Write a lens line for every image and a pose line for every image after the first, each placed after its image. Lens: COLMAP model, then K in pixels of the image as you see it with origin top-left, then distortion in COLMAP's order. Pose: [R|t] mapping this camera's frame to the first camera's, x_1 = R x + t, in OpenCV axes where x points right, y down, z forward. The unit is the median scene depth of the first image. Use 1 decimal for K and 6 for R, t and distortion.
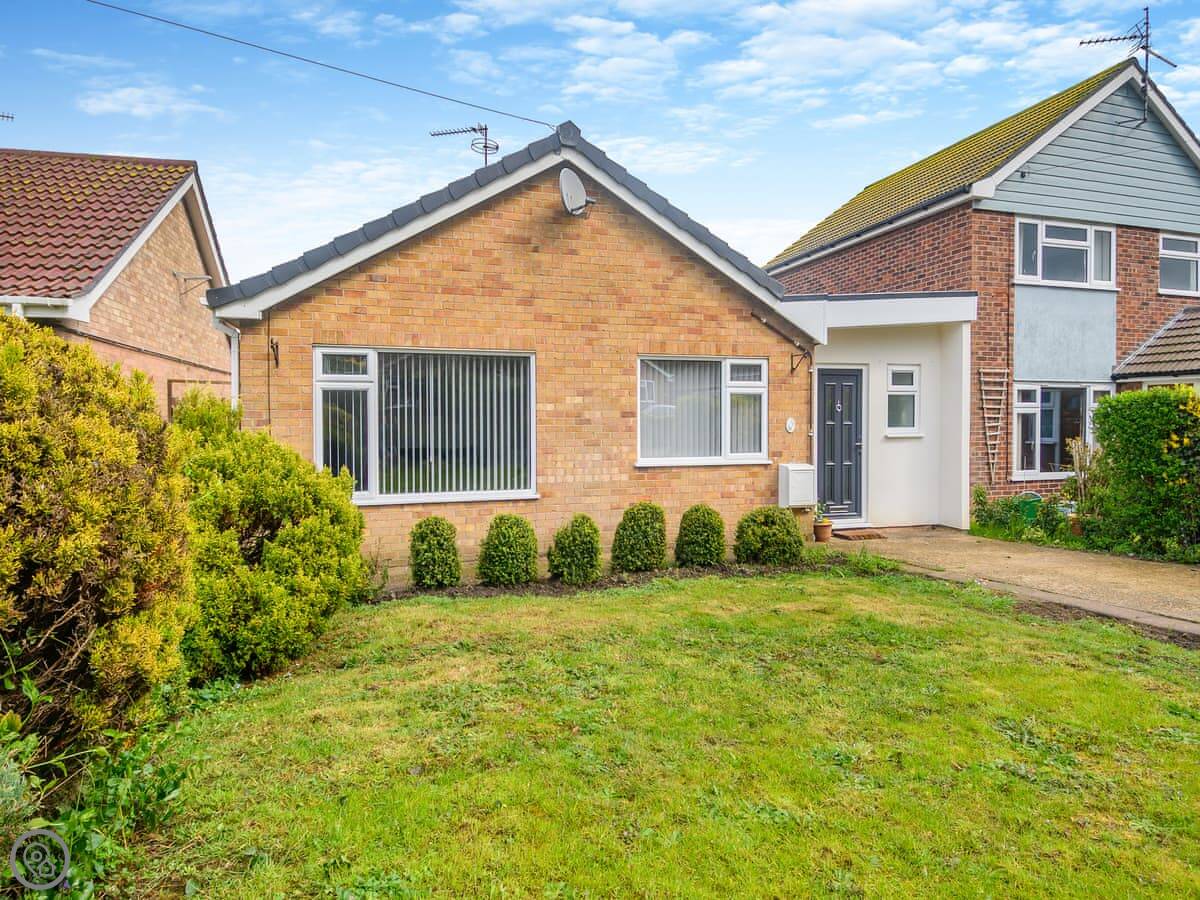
lens RADIAL K [[697.2, 0, 609.5], [0, 697.2, 418.8], [0, 0, 1]] dist [0.044299, -0.045524]
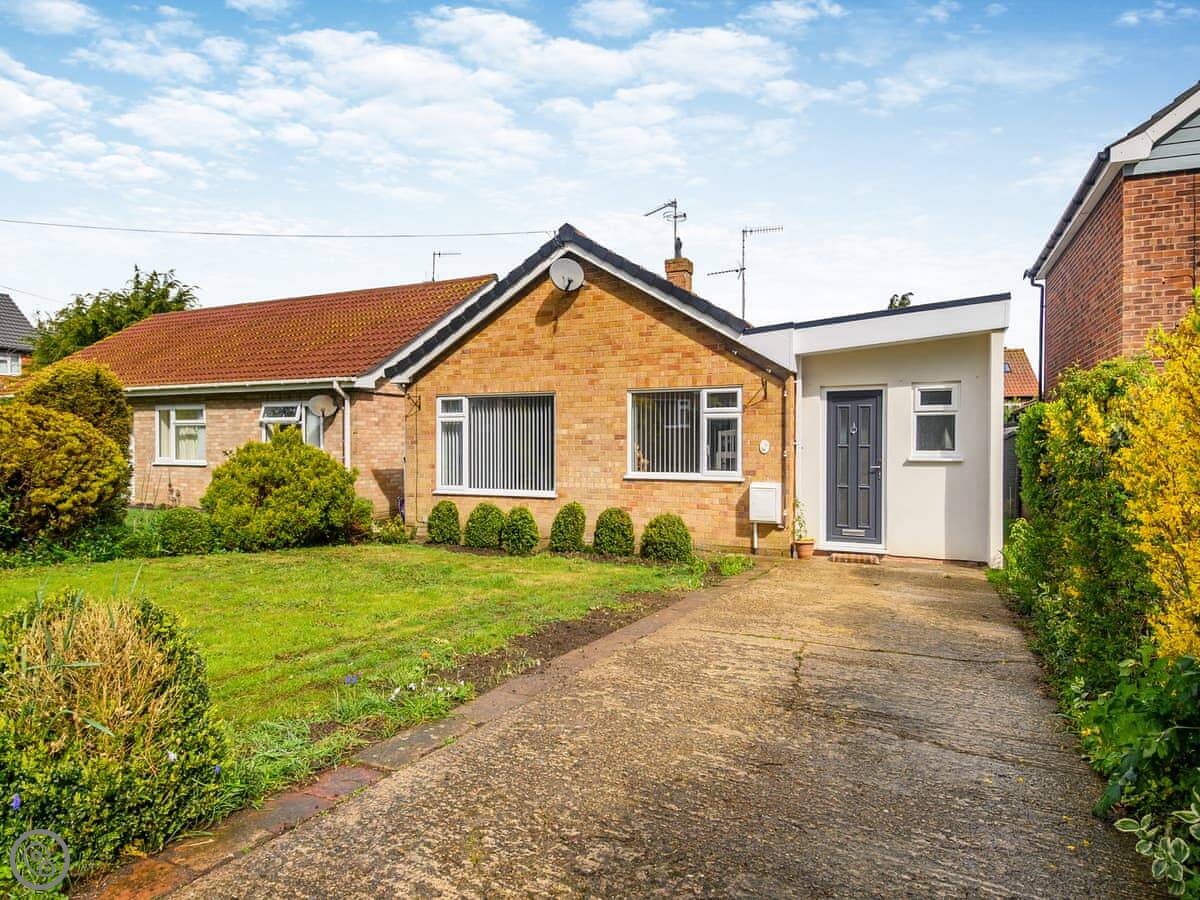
lens RADIAL K [[697.2, 0, 609.5], [0, 697.2, 418.8], [0, 0, 1]] dist [0.044299, -0.045524]
pose [[0.743811, -0.017040, -0.668173, 0.843951], [-0.001912, 0.999617, -0.027621, -0.004006], [0.668388, 0.021822, 0.743493, 0.038687]]
